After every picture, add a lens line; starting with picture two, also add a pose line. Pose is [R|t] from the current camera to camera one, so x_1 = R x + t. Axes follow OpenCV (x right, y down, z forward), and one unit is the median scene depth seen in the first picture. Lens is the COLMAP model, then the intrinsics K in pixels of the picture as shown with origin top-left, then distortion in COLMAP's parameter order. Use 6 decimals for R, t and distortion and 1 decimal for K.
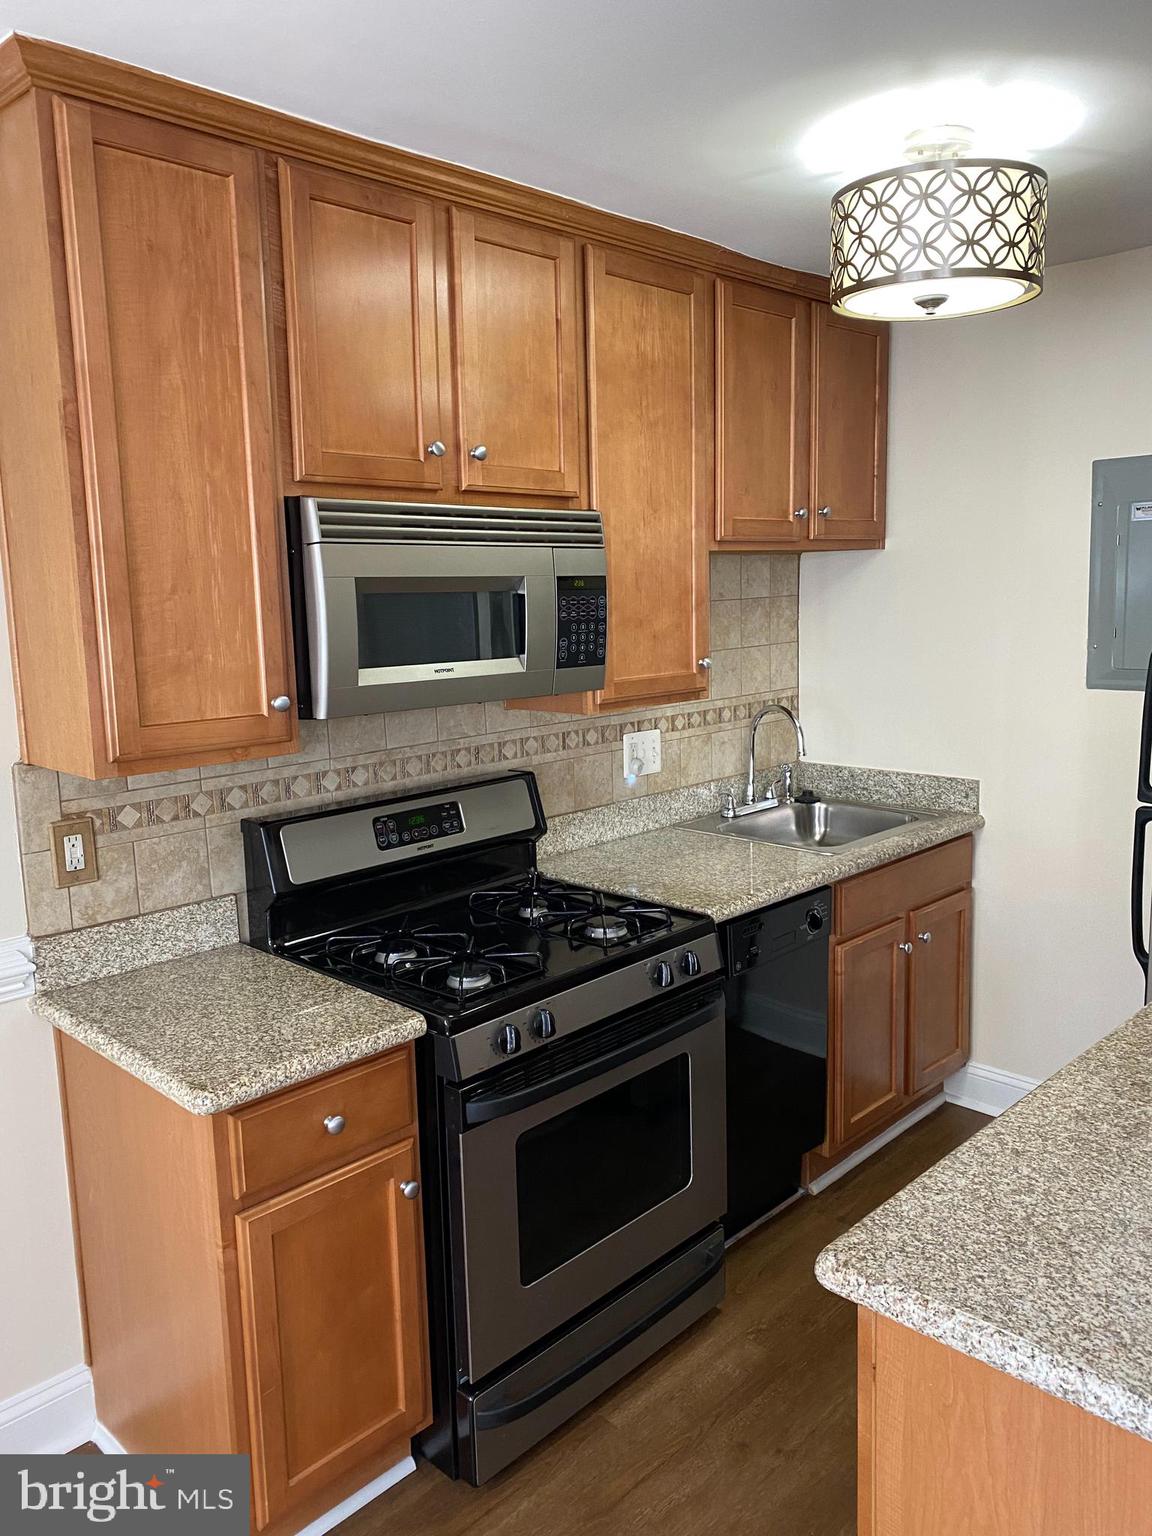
lens RADIAL K [[1156.9, 0, 585.3], [0, 1156.9, 769.8], [0, 0, 1]] dist [0.101935, -0.136520]
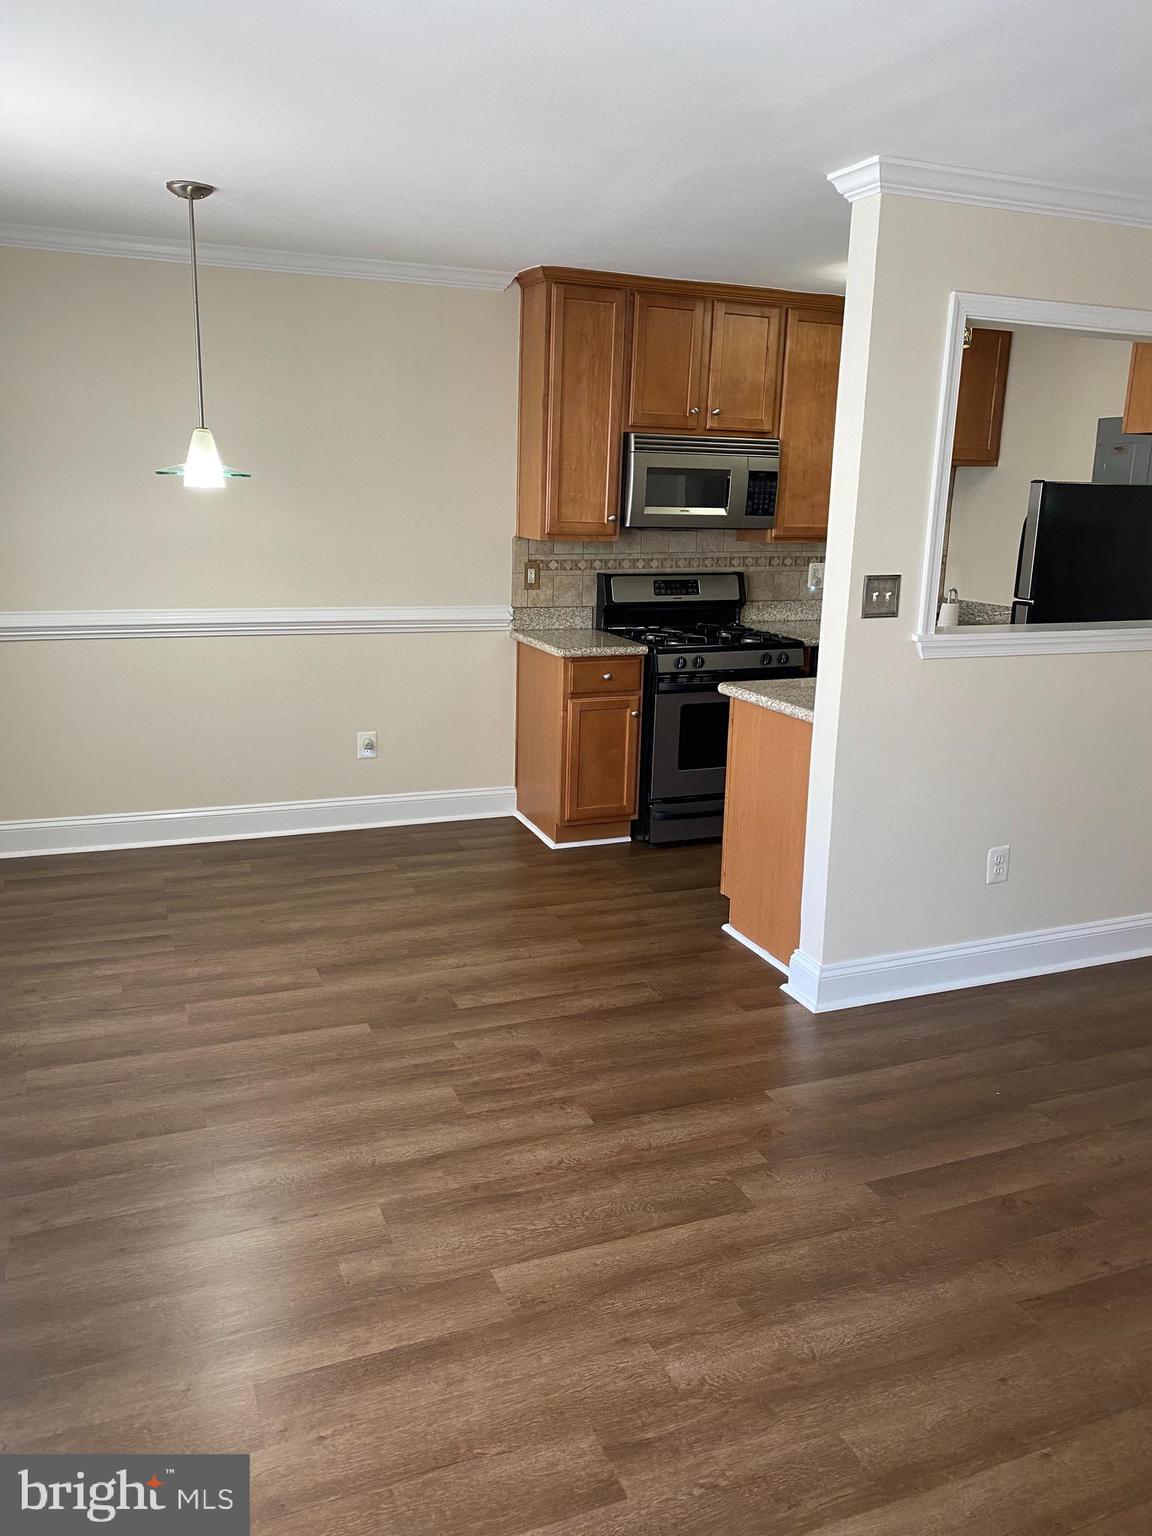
lens RADIAL K [[1156.9, 0, 585.3], [0, 1156.9, 769.8], [0, 0, 1]] dist [0.101935, -0.136520]
pose [[0.919554, 0.138603, -0.367709, 0.591205], [-0.110578, 0.989188, 0.096330, 0.212308], [0.377085, -0.047920, 0.924938, -1.172542]]
